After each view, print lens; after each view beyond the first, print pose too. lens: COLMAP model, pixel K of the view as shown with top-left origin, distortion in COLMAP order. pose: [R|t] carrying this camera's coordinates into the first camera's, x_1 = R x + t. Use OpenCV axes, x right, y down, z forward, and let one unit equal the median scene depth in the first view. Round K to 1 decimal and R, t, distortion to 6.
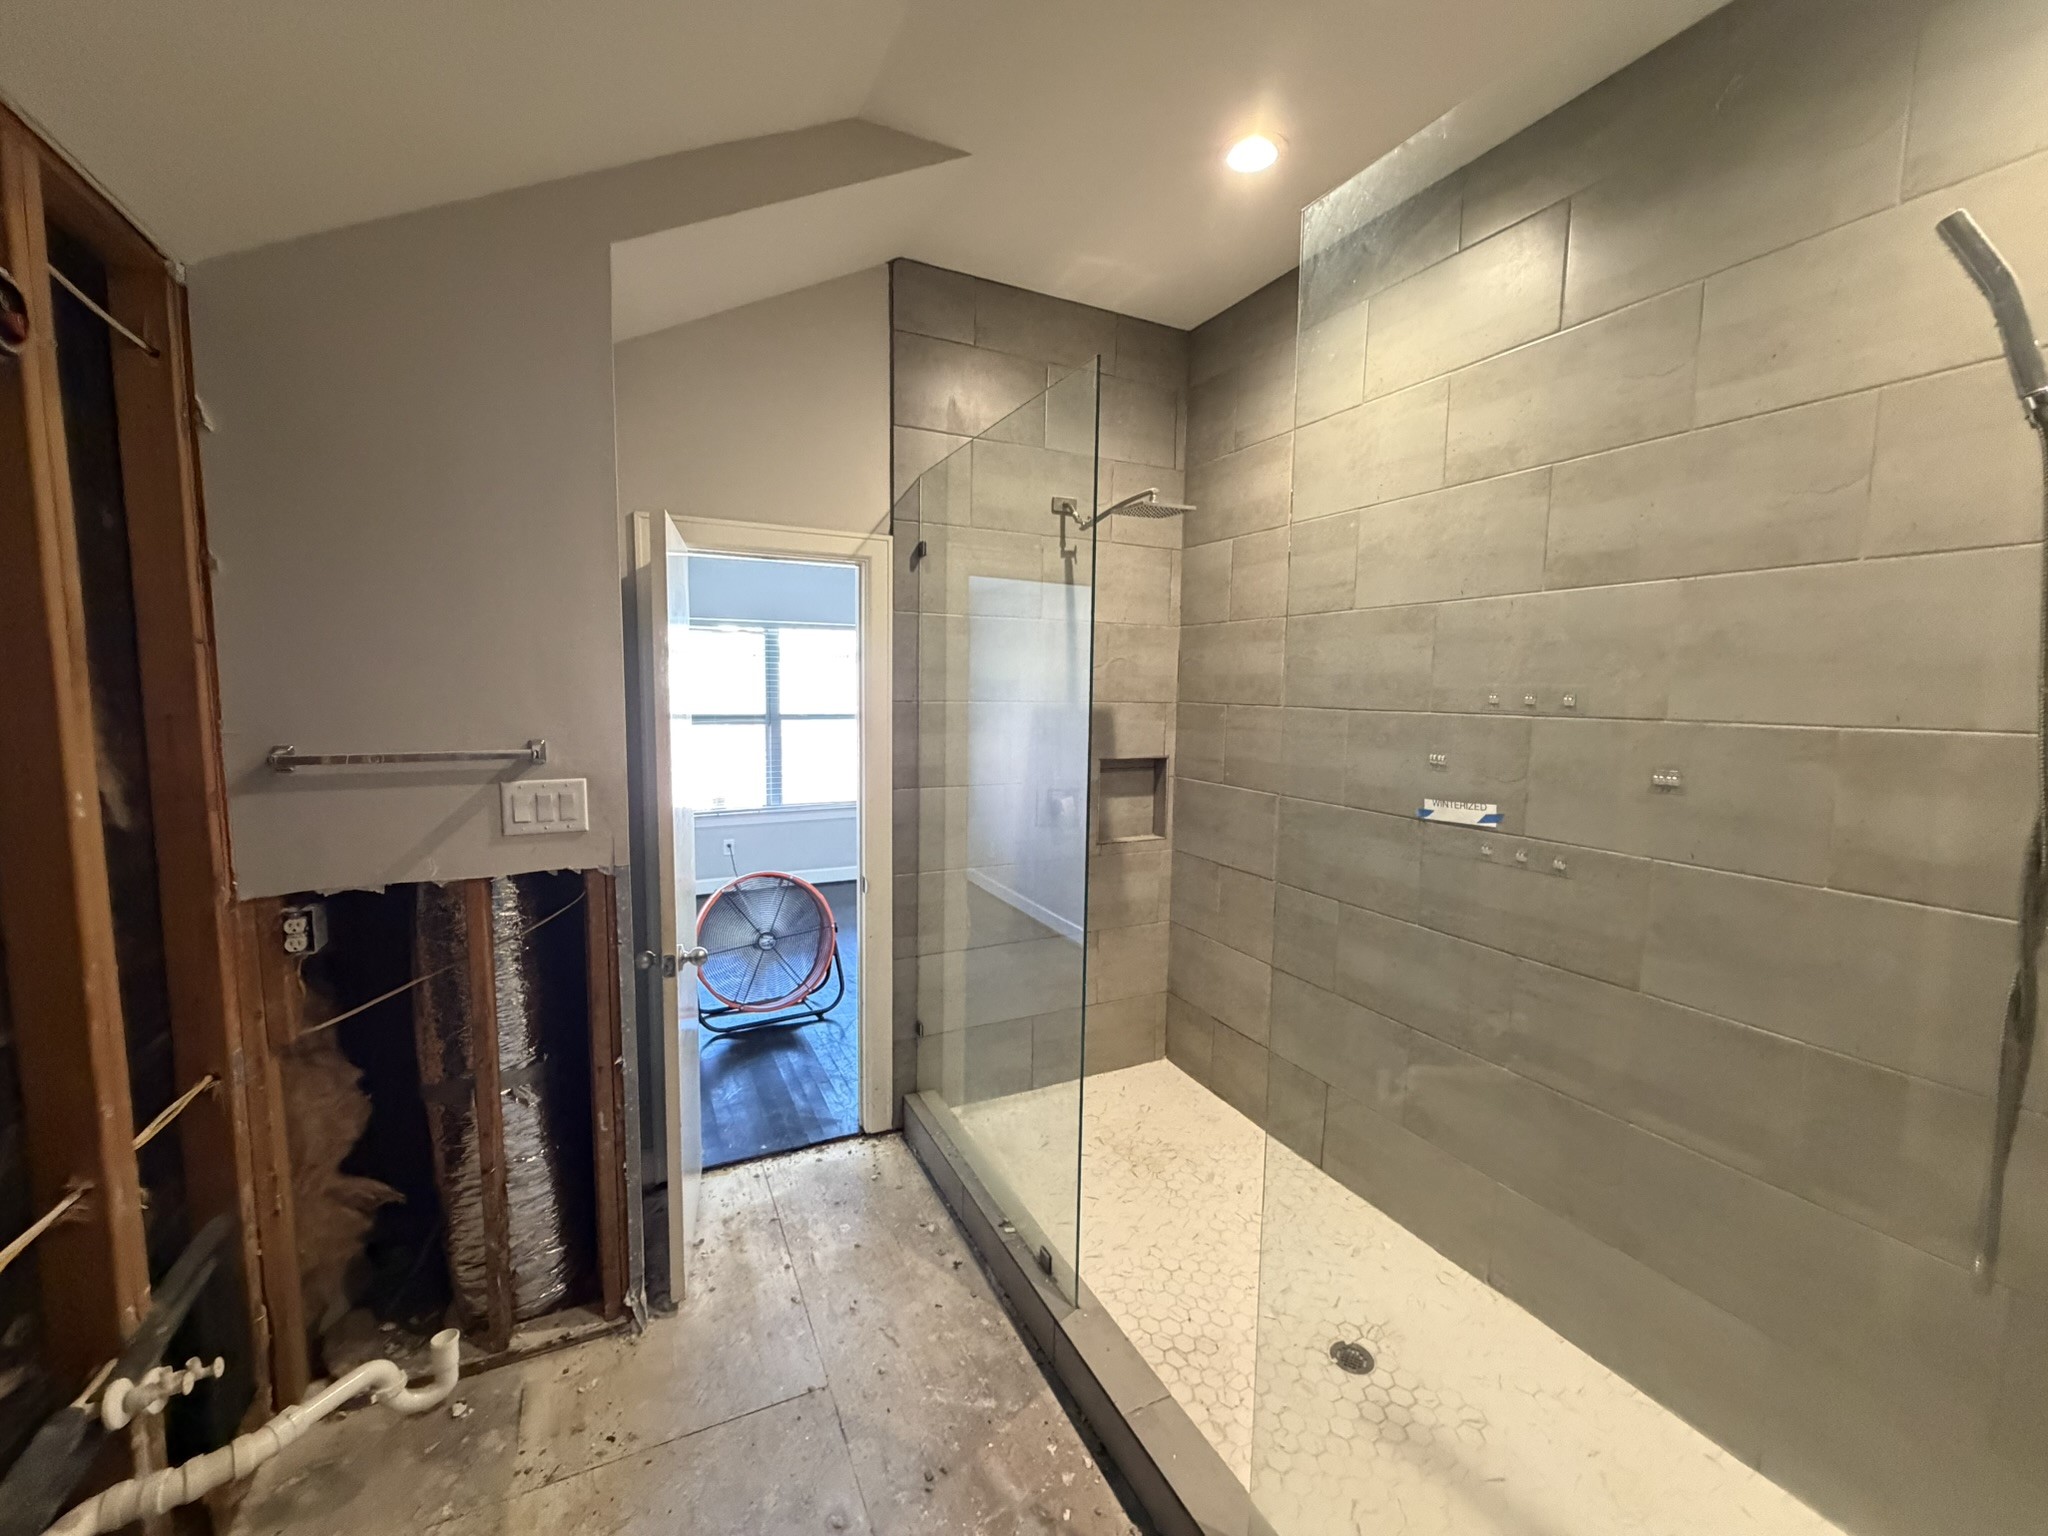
lens RADIAL K [[814.9, 0, 1016.7], [0, 814.9, 769.3], [0, 0, 1]] dist [-0.001317, -0.000233]
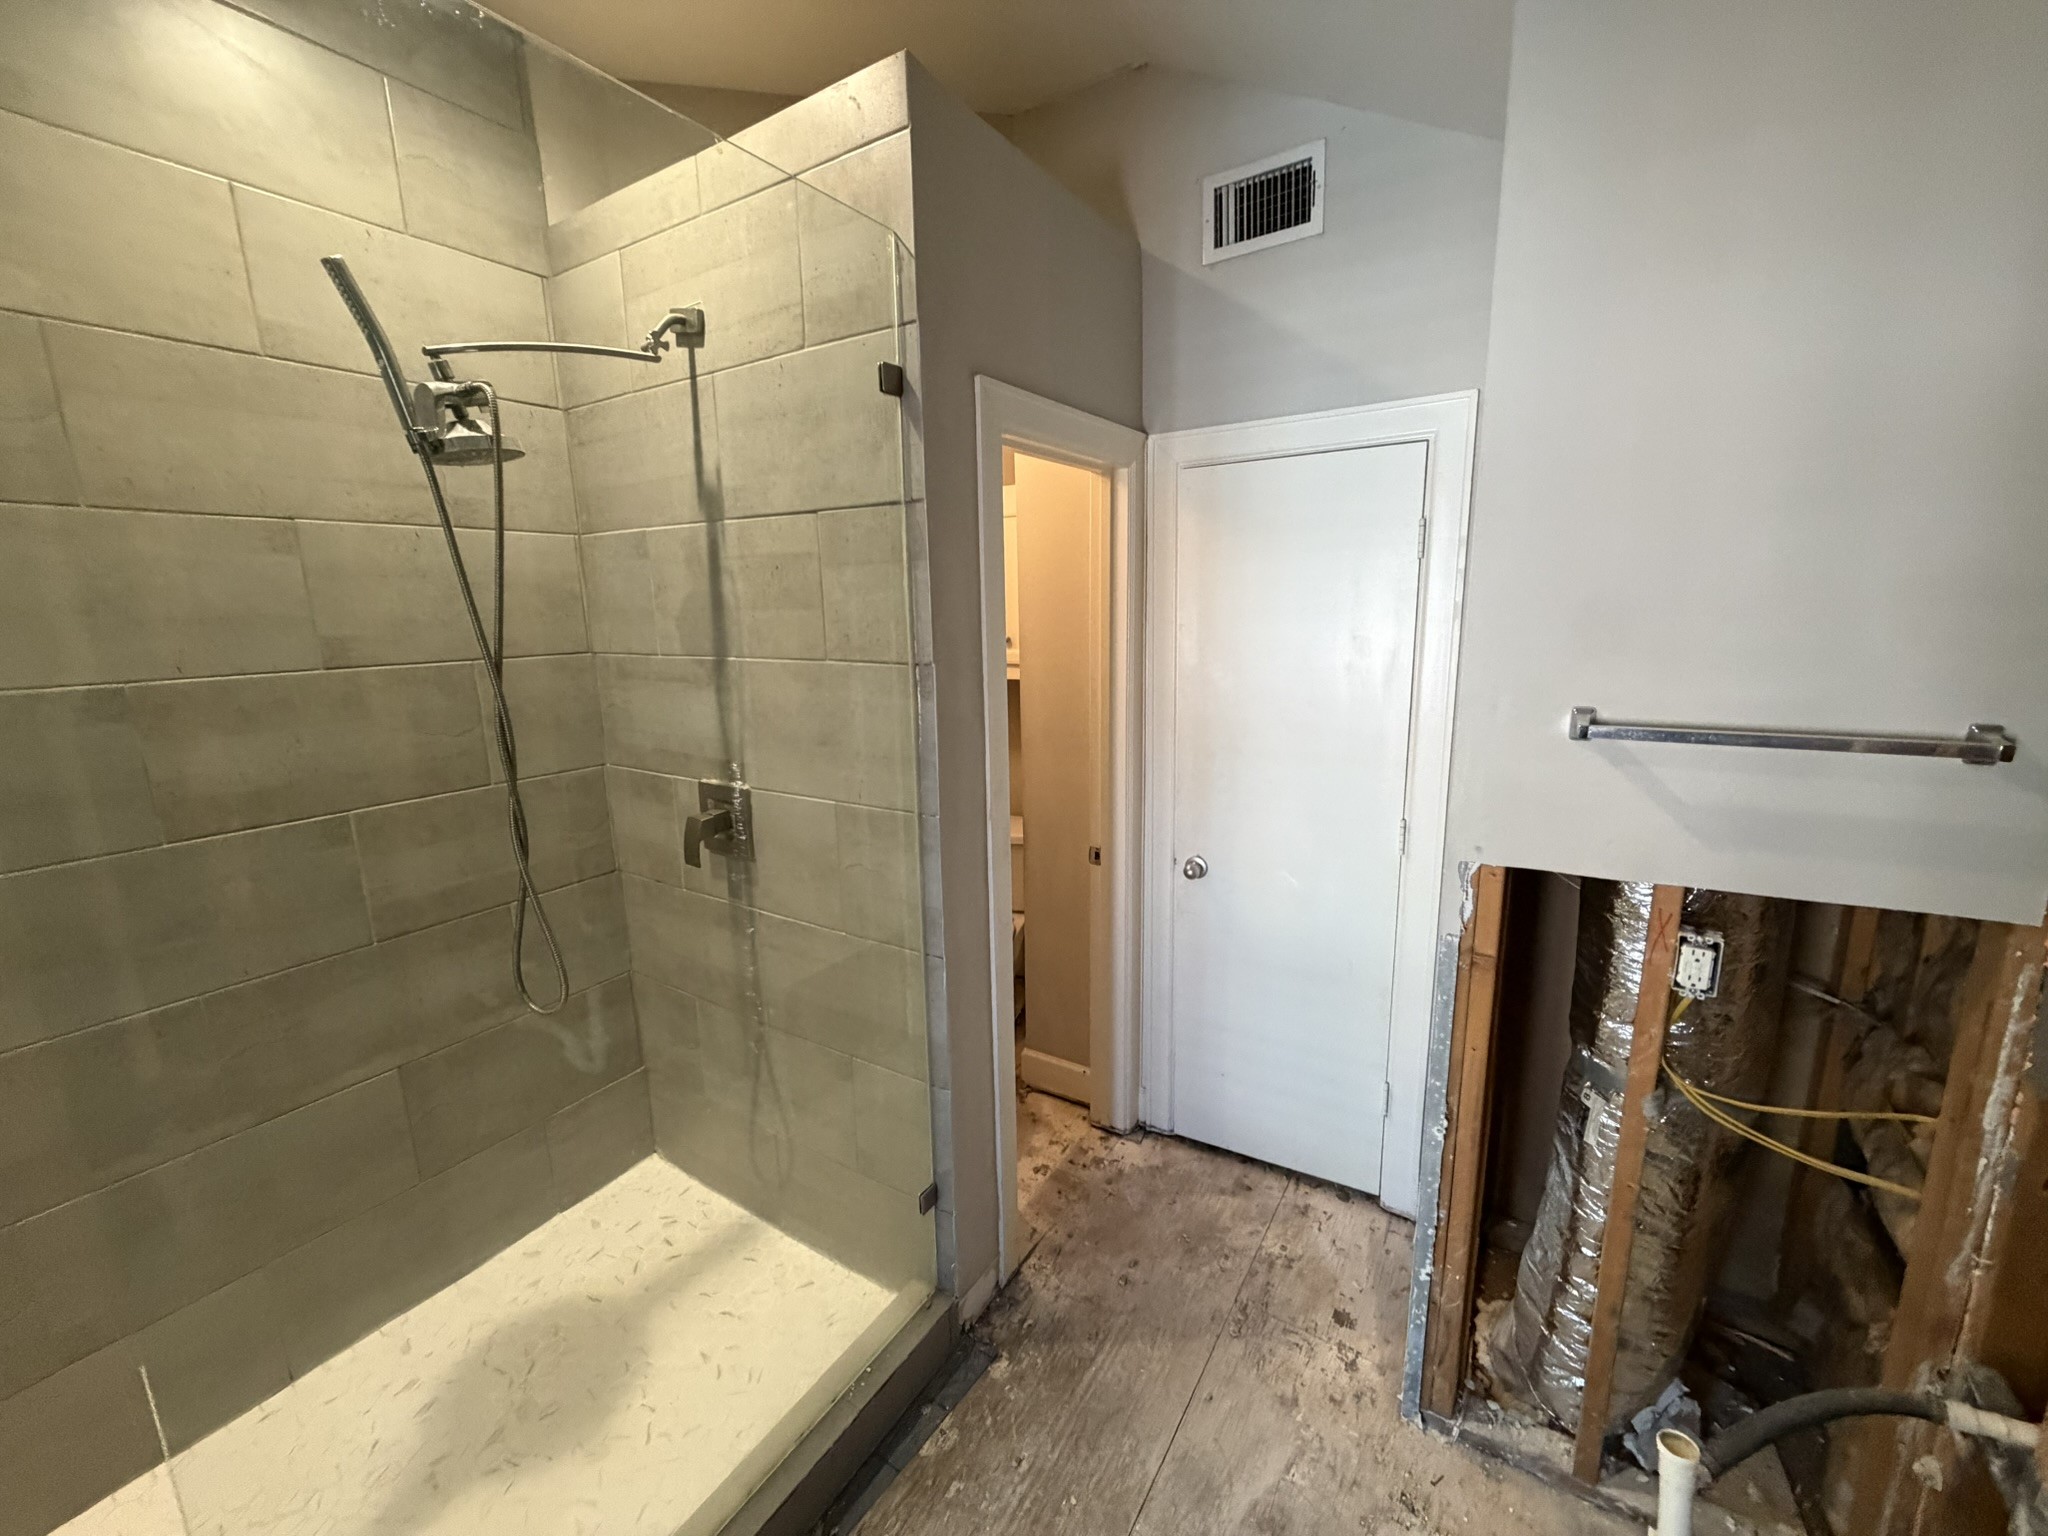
lens RADIAL K [[814.9, 0, 1016.7], [0, 814.9, 769.3], [0, 0, 1]] dist [-0.001317, -0.000233]
pose [[-0.520888, -0.170880, 0.836347, -0.238066], [0.099839, 0.960839, 0.258497, -0.062561], [-0.847767, 0.218148, -0.483428, 0.378095]]
